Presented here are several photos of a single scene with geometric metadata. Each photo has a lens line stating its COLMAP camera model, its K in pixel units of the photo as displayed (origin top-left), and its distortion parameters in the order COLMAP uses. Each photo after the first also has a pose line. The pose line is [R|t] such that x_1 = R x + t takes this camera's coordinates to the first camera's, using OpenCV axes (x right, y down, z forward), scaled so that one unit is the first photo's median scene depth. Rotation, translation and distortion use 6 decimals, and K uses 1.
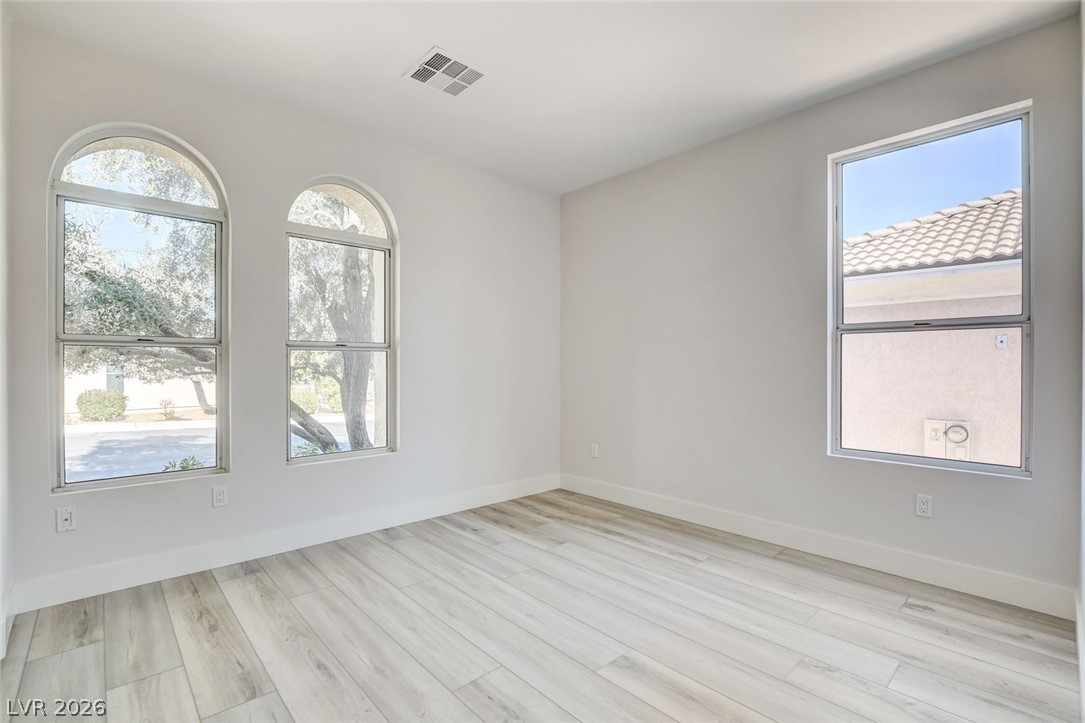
lens RADIAL K [[501.5, 0, 531.3], [0, 501.5, 370.0], [0, 0, 1]] dist [-0.035826, -0.000085]
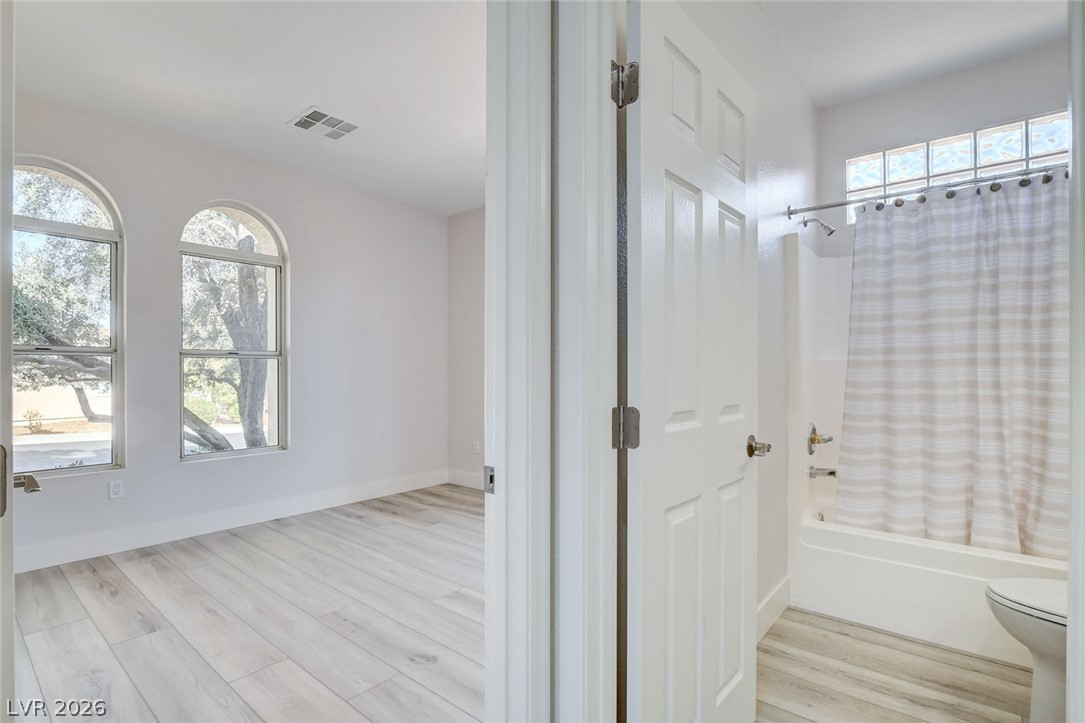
lens RADIAL K [[534.3, 0, 542.6], [0, 534.3, 375.3], [0, 0, 1]] dist [-0.029064, 0.000081]
pose [[0.989053, -0.002651, 0.147536, 0.115965], [0.002871, 0.999995, -0.001276, 0.002429], [-0.147531, 0.001685, 0.989056, -0.244281]]
